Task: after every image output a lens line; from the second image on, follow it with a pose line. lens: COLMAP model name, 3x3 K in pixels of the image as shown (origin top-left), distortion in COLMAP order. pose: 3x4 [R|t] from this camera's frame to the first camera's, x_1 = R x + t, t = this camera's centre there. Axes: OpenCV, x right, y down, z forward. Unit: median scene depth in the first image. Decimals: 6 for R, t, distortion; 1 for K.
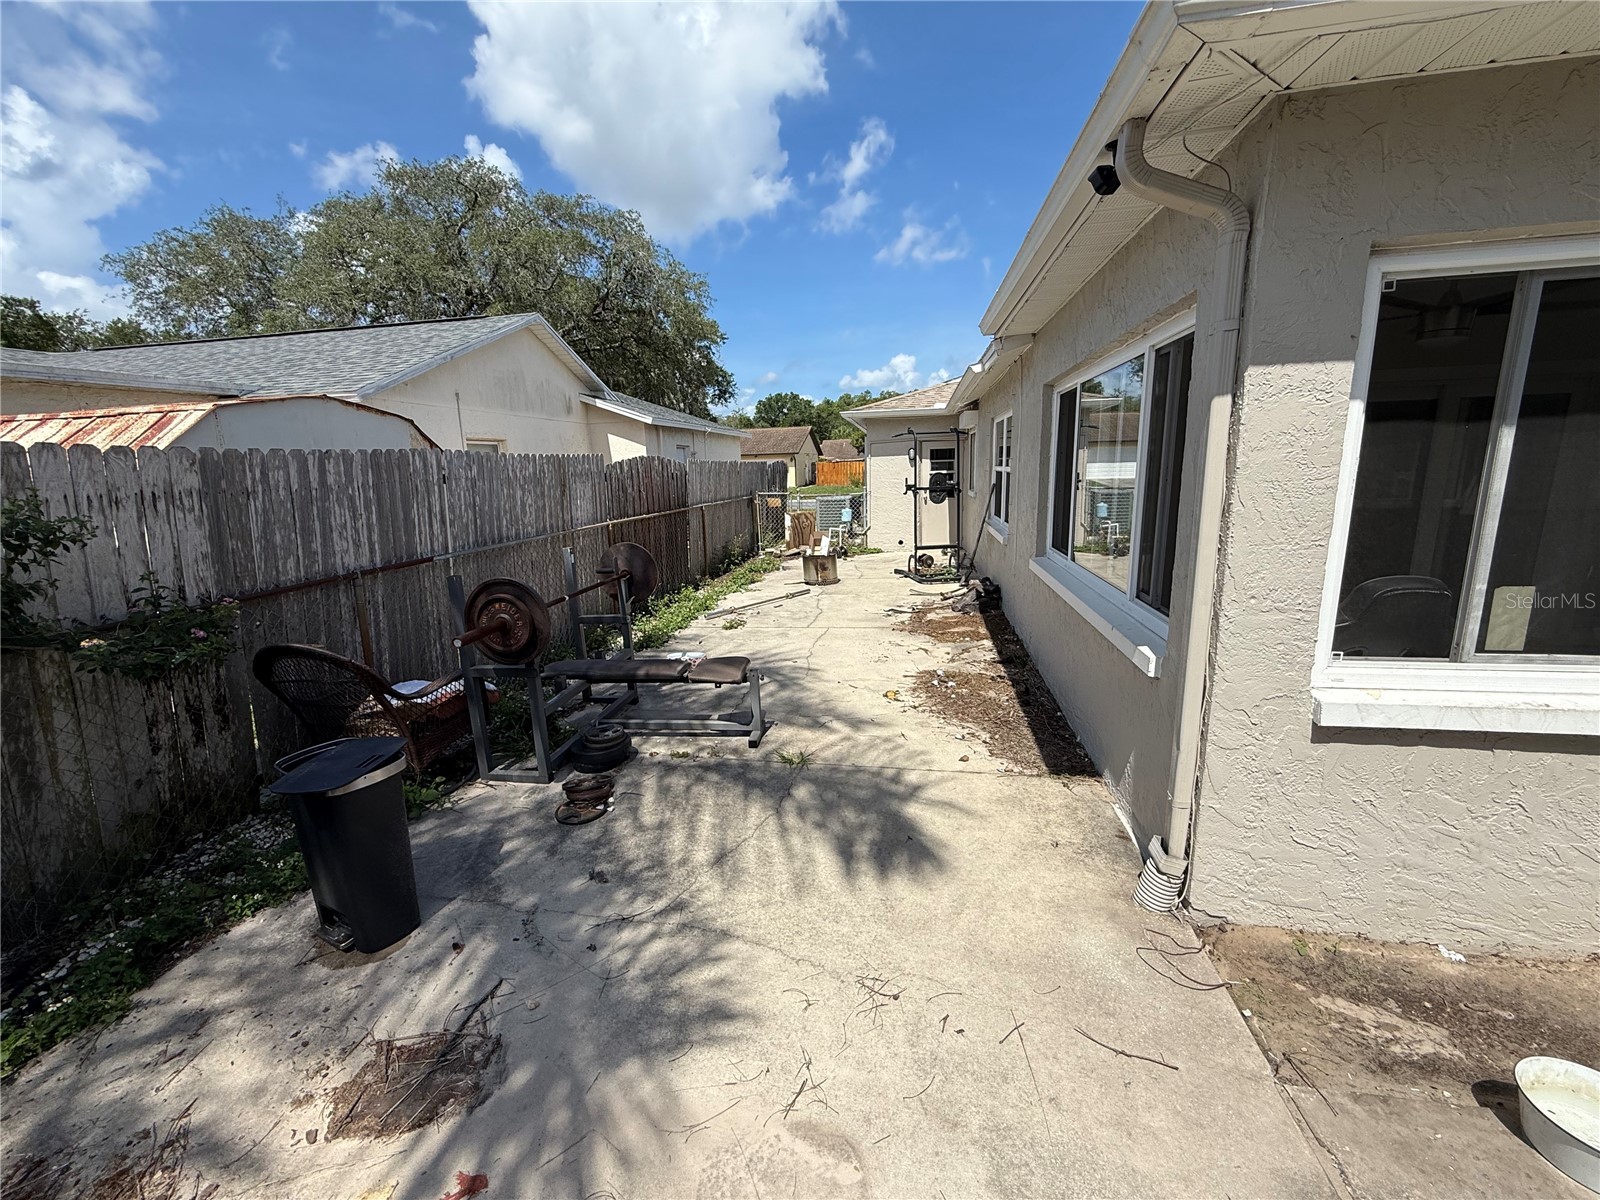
lens RADIAL K [[636.7, 0, 802.6], [0, 636.7, 609.6], [0, 0, 1]] dist [0.015811, -0.000480]
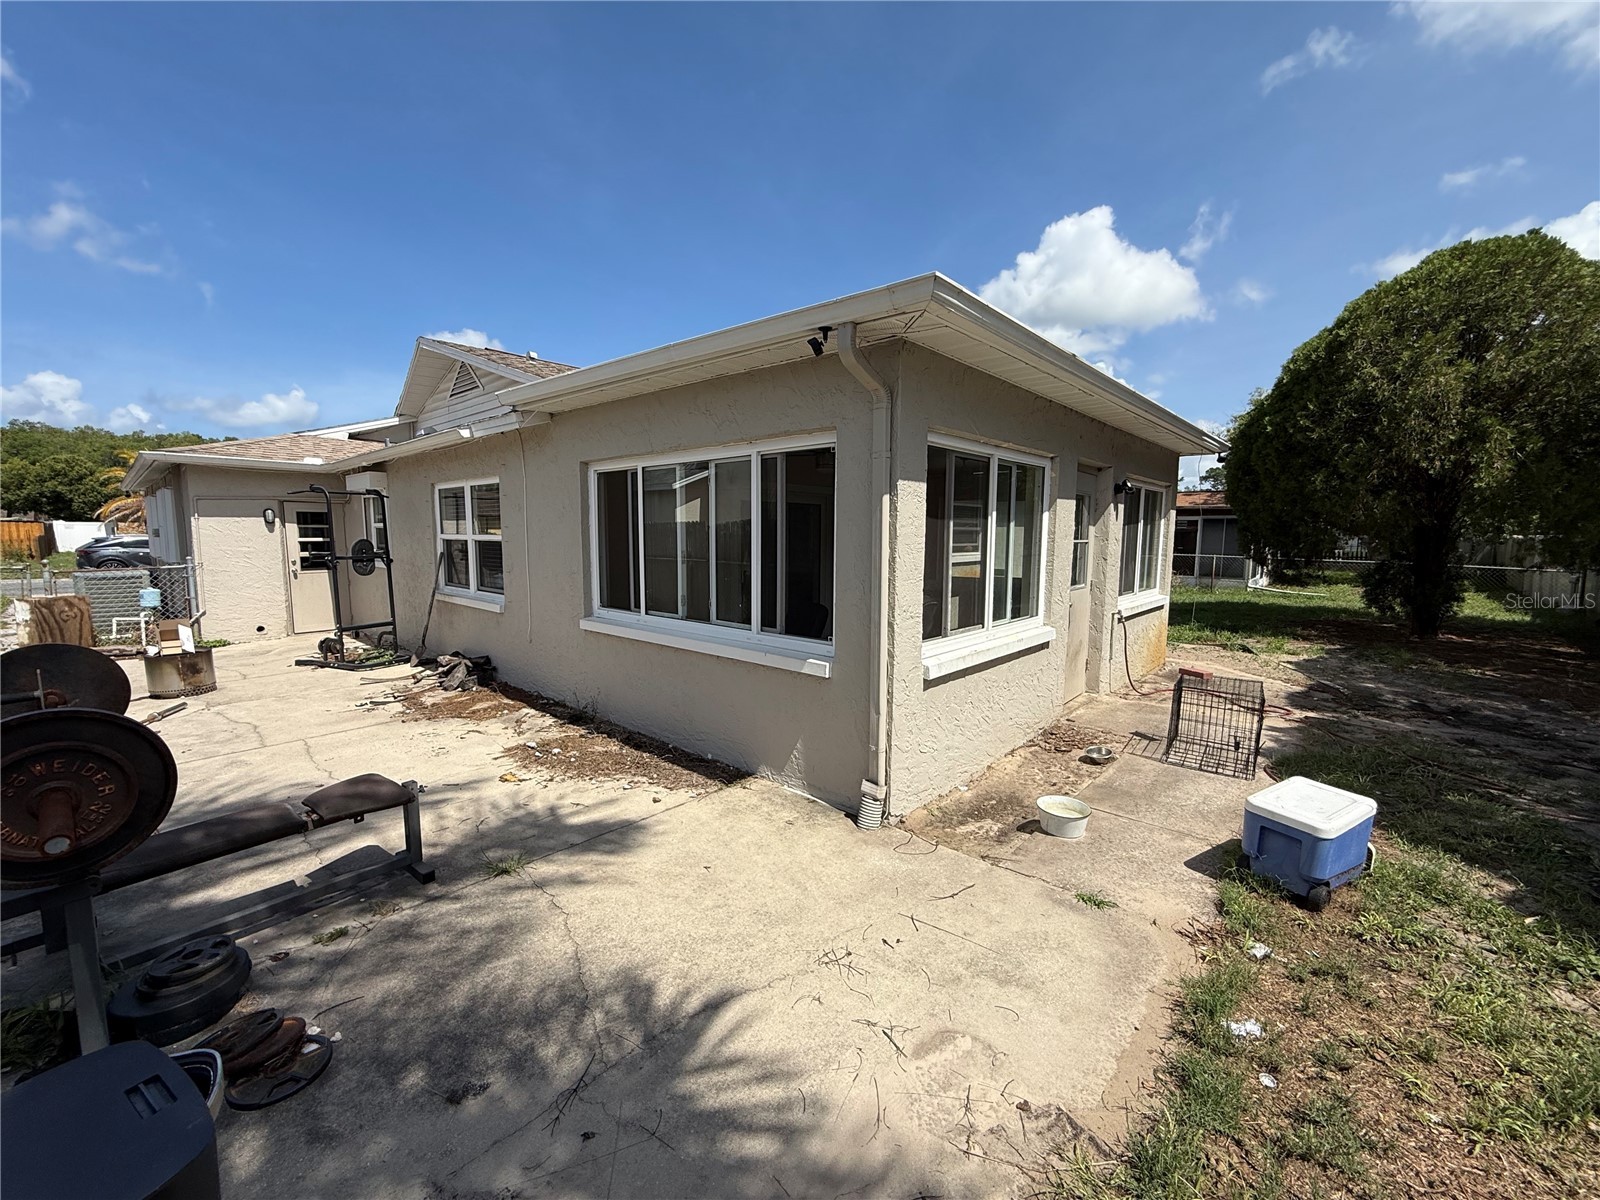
lens RADIAL K [[637.6, 0, 796.4], [0, 637.6, 600.5], [0, 0, 1]] dist [0.000358, -0.000445]
pose [[0.540856, -0.059036, 0.839041, -0.403973], [0.164467, 0.985701, -0.036662, -0.014387], [-0.824879, 0.157823, 0.542831, 0.144243]]
